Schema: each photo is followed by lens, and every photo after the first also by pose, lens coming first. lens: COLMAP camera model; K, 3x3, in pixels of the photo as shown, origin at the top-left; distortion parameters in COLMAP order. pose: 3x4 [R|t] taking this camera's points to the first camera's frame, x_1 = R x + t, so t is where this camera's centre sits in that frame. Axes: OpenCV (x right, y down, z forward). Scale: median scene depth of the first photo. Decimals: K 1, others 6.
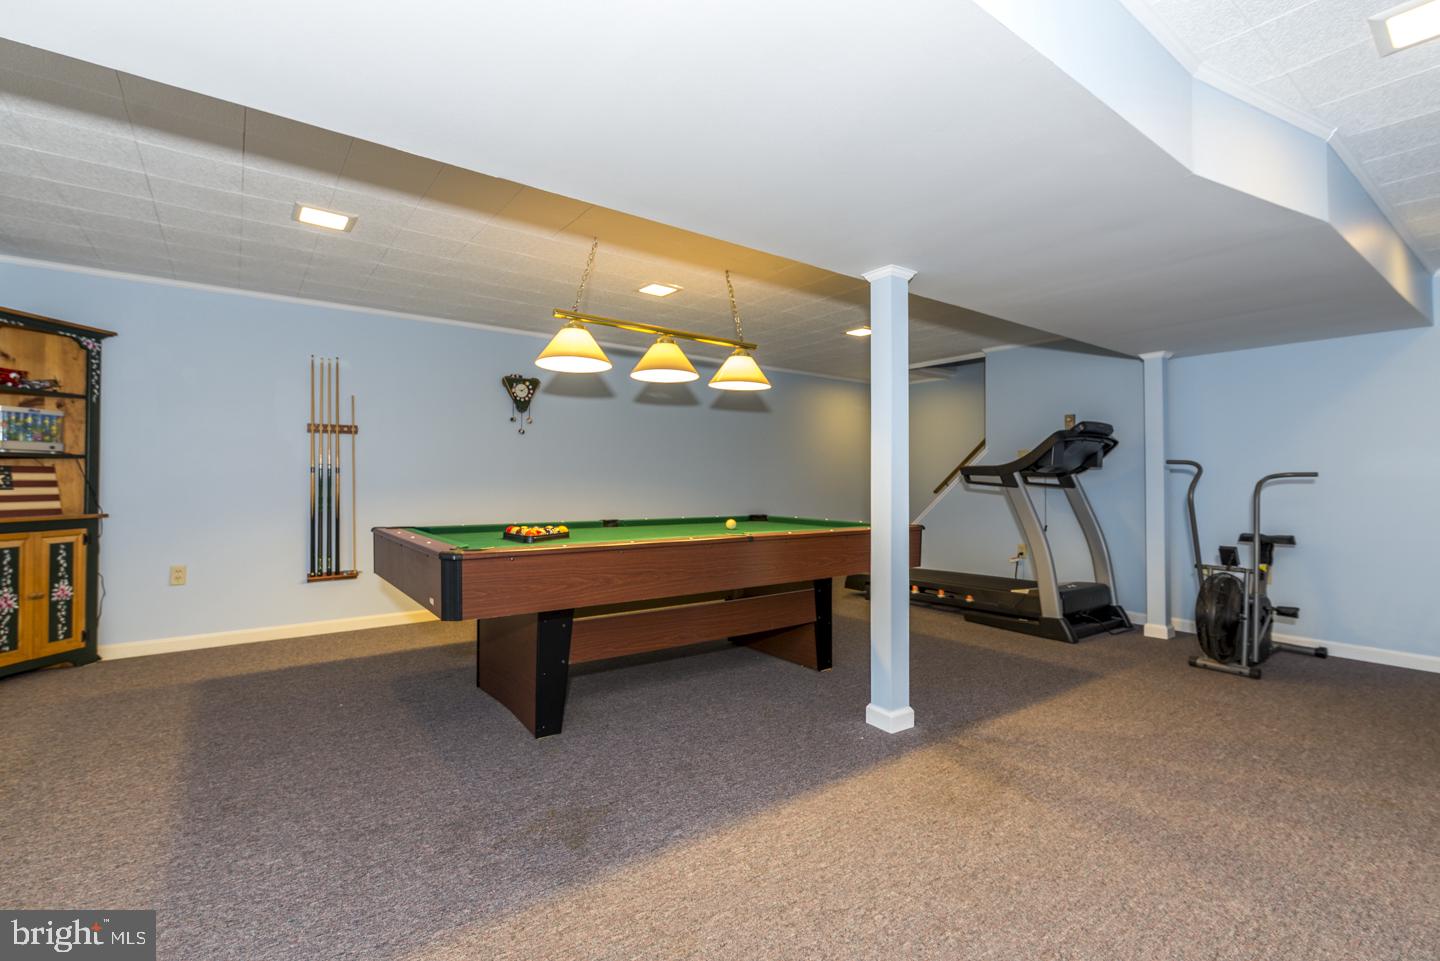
lens RADIAL K [[644.0, 0, 718.2], [0, 644.0, 476.1], [0, 0, 1]] dist [0.002156, -0.001039]
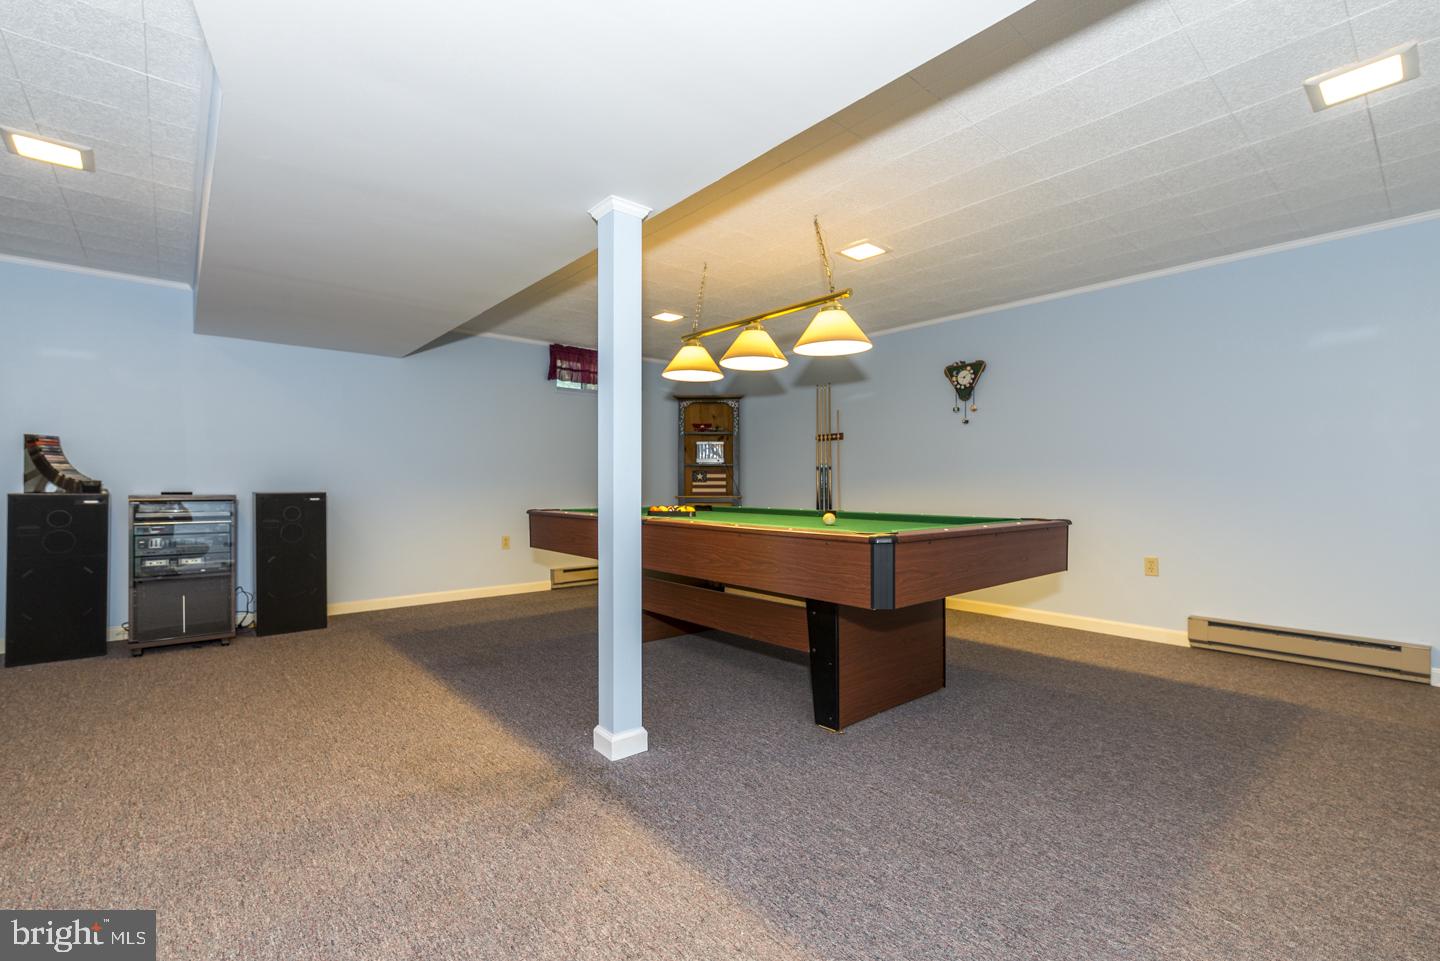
lens RADIAL K [[631.4, 0, 718.9], [0, 631.4, 489.2], [0, 0, 1]] dist [0.002684, 0.001206]
pose [[0.072491, 0.004214, -0.997360, 0.918240], [0.011143, 0.999925, 0.005035, 0.034215], [0.997307, -0.011478, 0.072438, 0.893675]]
